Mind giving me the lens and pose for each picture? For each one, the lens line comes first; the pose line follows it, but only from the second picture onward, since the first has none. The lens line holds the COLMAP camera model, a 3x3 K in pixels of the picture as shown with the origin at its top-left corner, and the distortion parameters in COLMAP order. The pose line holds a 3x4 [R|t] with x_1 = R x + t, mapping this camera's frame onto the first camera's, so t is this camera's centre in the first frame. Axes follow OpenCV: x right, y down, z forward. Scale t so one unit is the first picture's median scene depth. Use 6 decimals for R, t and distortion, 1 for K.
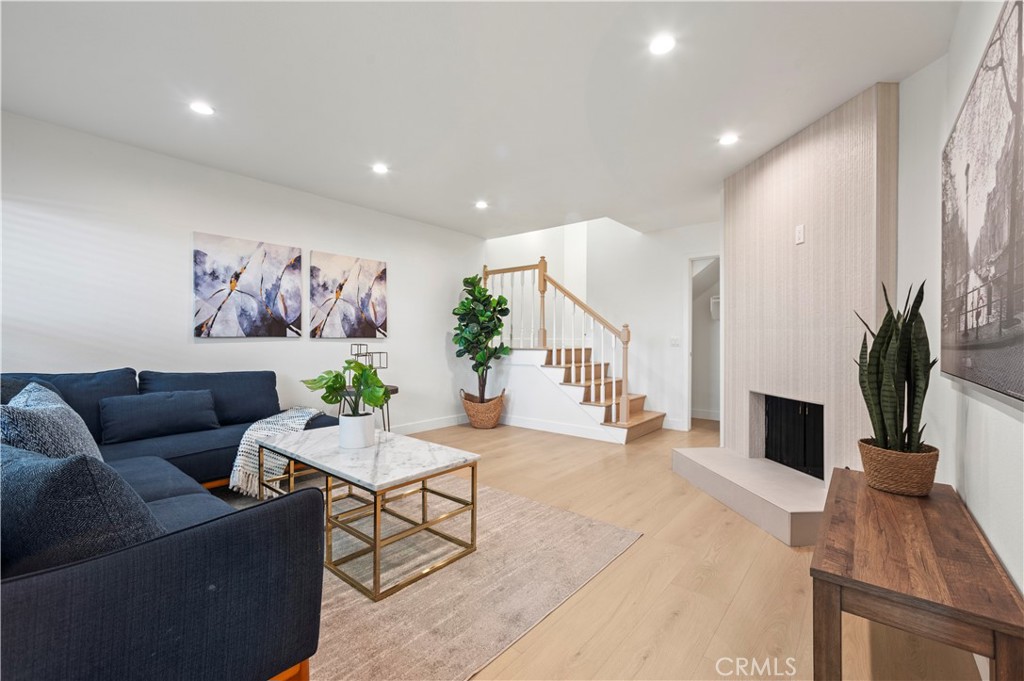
lens RADIAL K [[426.1, 0, 512.0], [0, 426.1, 340.5], [0, 0, 1]] dist [-0.000197, 0.000077]
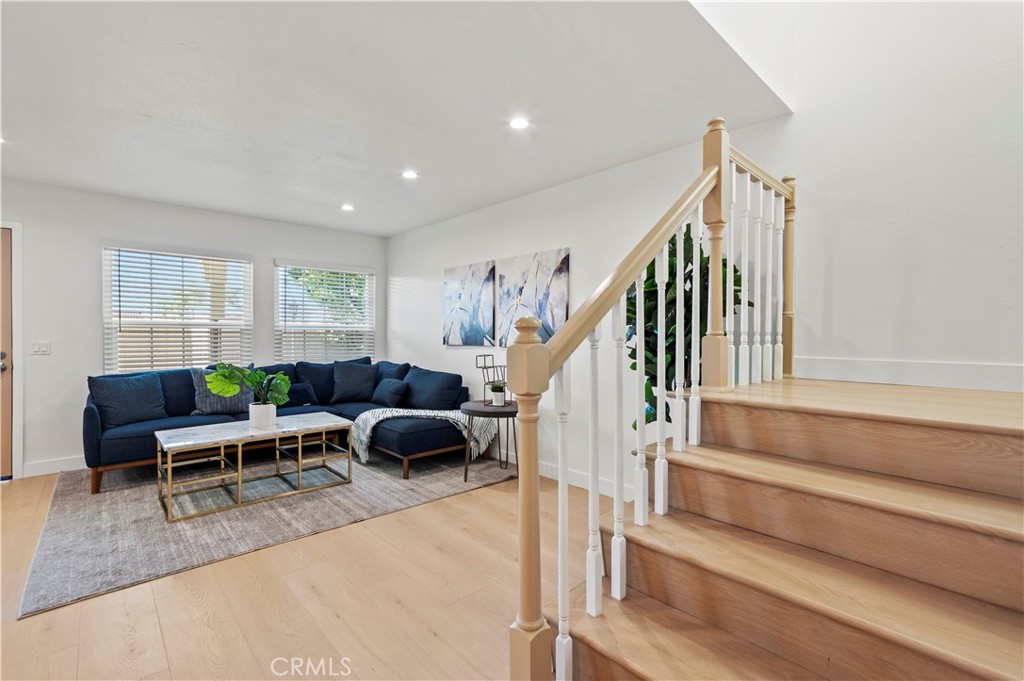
lens RADIAL K [[465.9, 0, 512.0], [0, 465.9, 340.5], [0, 0, 1]] dist [0.012061, 0.000120]
pose [[-0.145947, 0.010521, -0.989236, 0.580139], [-0.005789, 0.999917, 0.011488, -0.032306], [0.989275, 0.007404, -0.145874, 1.133386]]
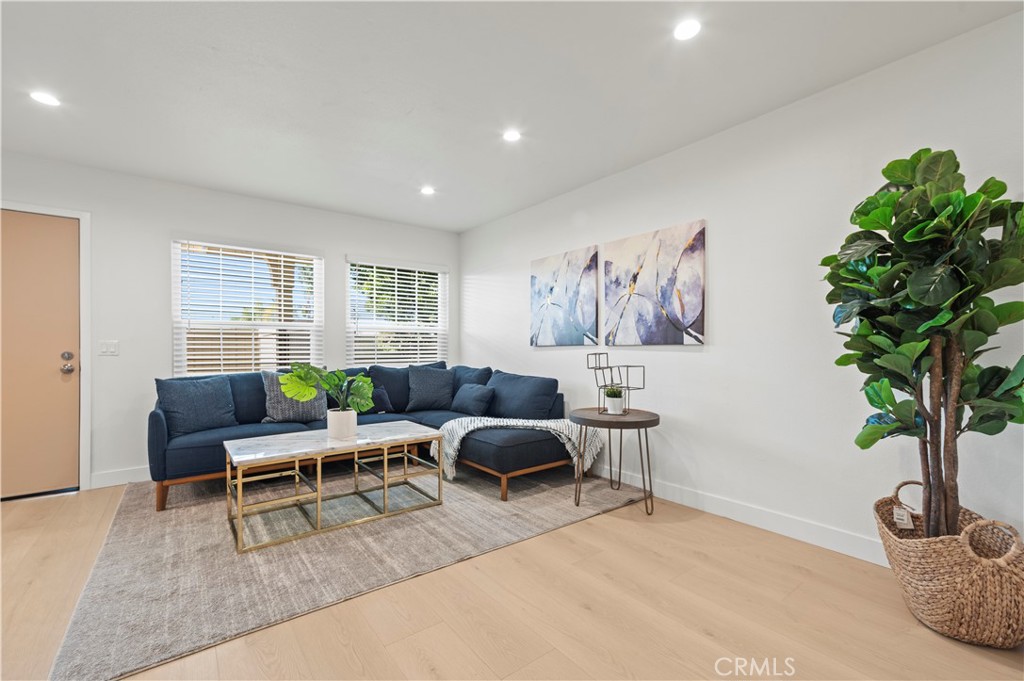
lens RADIAL K [[443.8, 0, 515.7], [0, 443.8, 350.9], [0, 0, 1]] dist [-0.000277, 0.000487]
pose [[-0.219821, 0.002897, -0.975536, 0.415852], [-0.000444, 0.999995, 0.003070, 0.001604], [0.975540, 0.001108, -0.219819, 0.973146]]
